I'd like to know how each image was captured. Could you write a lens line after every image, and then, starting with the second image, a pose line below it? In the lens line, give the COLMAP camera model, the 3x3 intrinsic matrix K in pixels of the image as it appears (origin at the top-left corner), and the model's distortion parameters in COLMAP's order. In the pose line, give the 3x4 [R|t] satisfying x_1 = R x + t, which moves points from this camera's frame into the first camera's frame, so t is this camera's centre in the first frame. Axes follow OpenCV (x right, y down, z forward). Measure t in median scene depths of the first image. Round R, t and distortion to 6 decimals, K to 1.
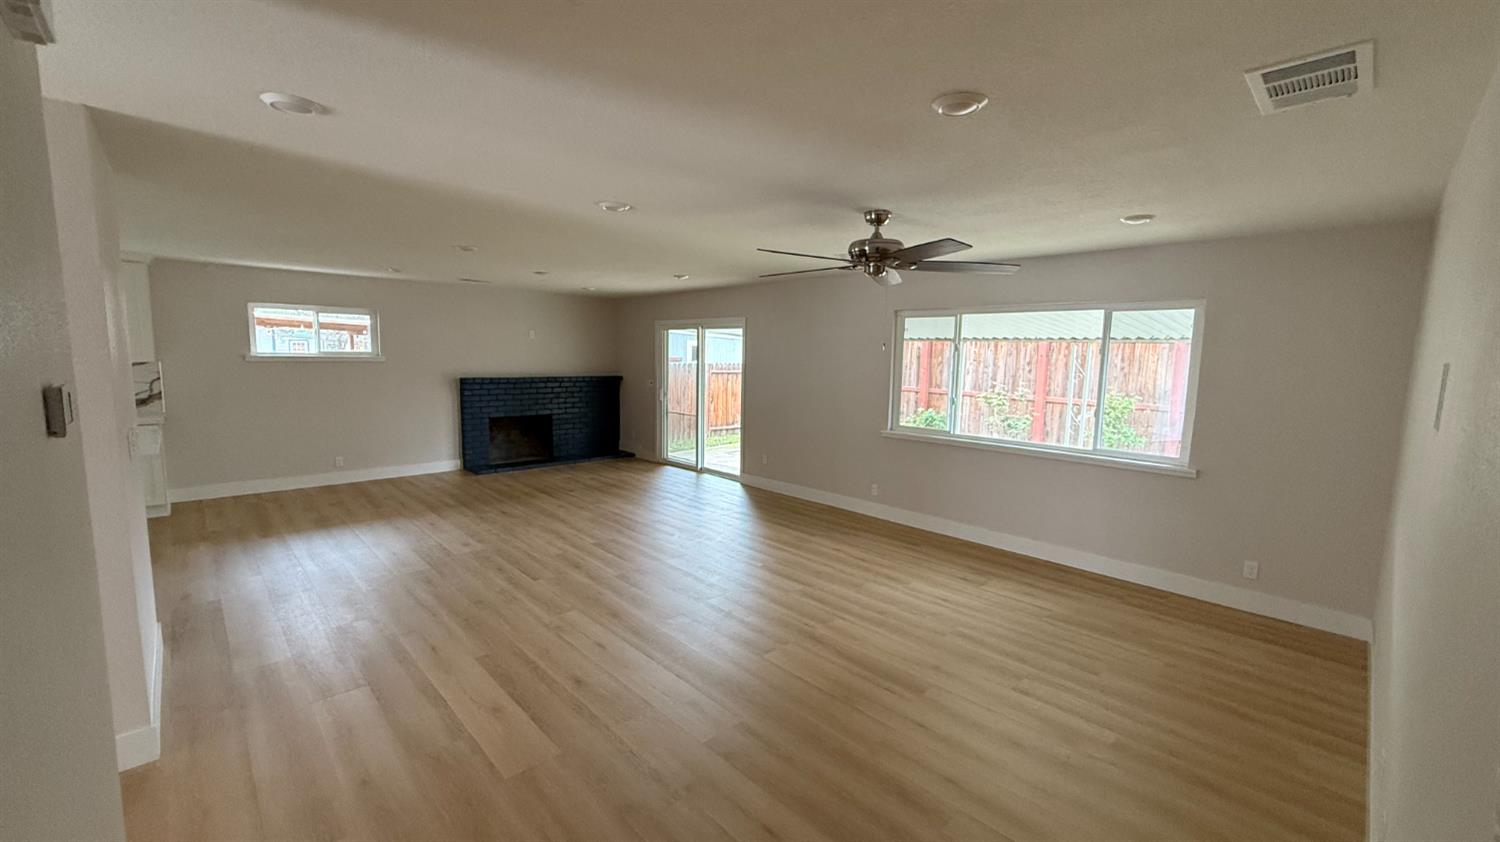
lens RADIAL K [[596.6, 0, 744.8], [0, 596.6, 419.8], [0, 0, 1]] dist [-0.000287, -0.000049]
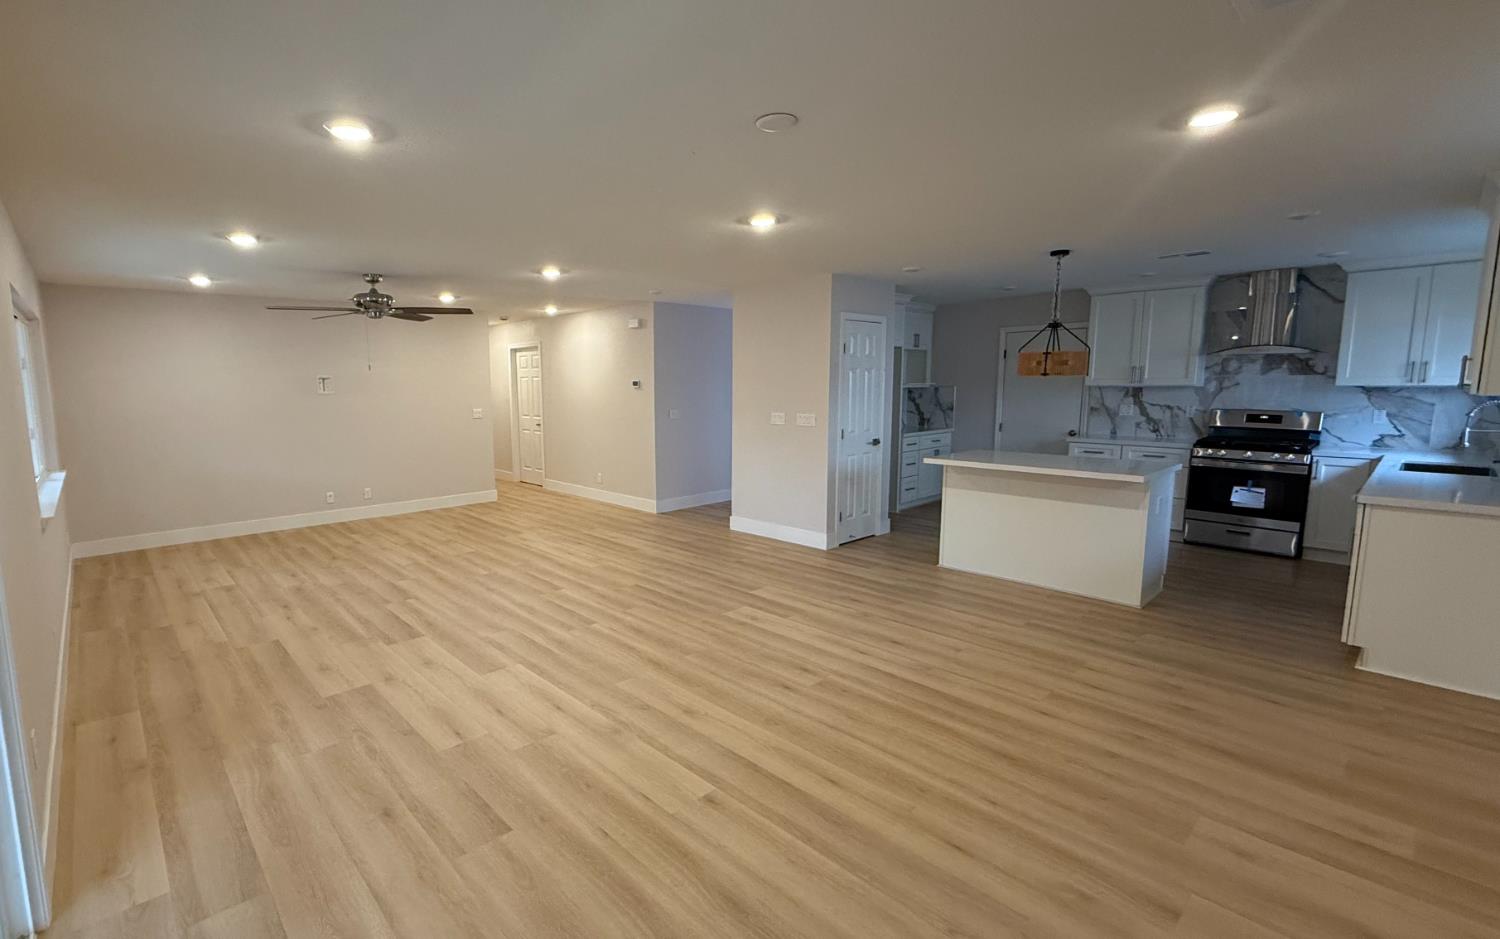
lens RADIAL K [[666.8, 0, 663.7], [0, 666.8, 471.1], [0, 0, 1]] dist [0.002055, 0.000327]
pose [[-0.998772, -0.013657, 0.047630, -0.393547], [-0.001525, 0.969282, 0.245949, -0.196668], [-0.049526, 0.245574, -0.968112, 1.831249]]
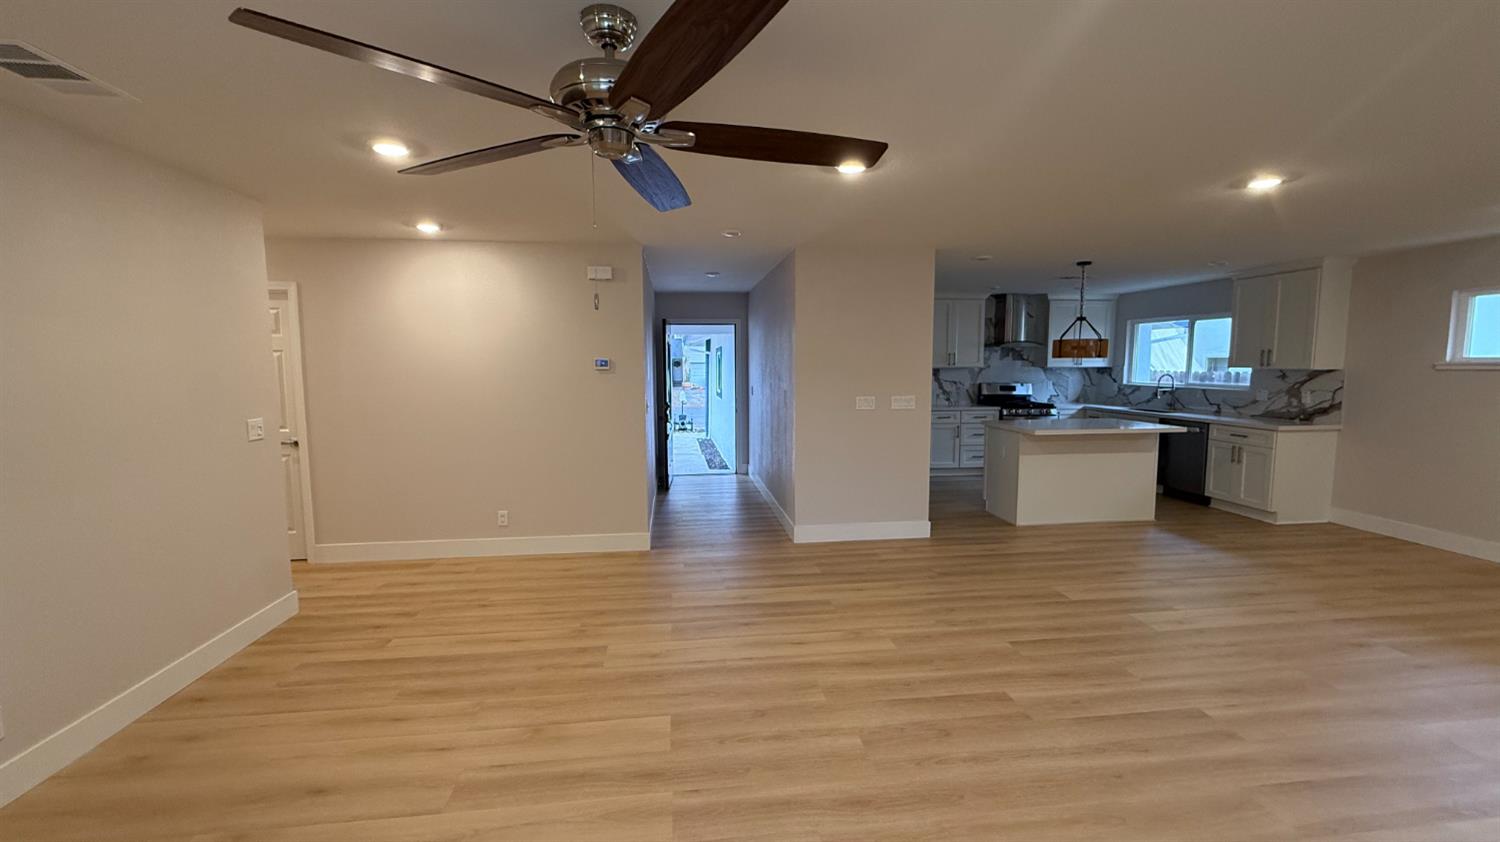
lens RADIAL K [[596.6, 0, 744.8], [0, 596.6, 419.8], [0, 0, 1]] dist [-0.000287, -0.000049]
pose [[-0.595901, 0.060668, -0.800763, 0.387873], [-0.097758, 0.984246, 0.147317, -0.079662], [0.797085, 0.166067, -0.580583, 0.974867]]
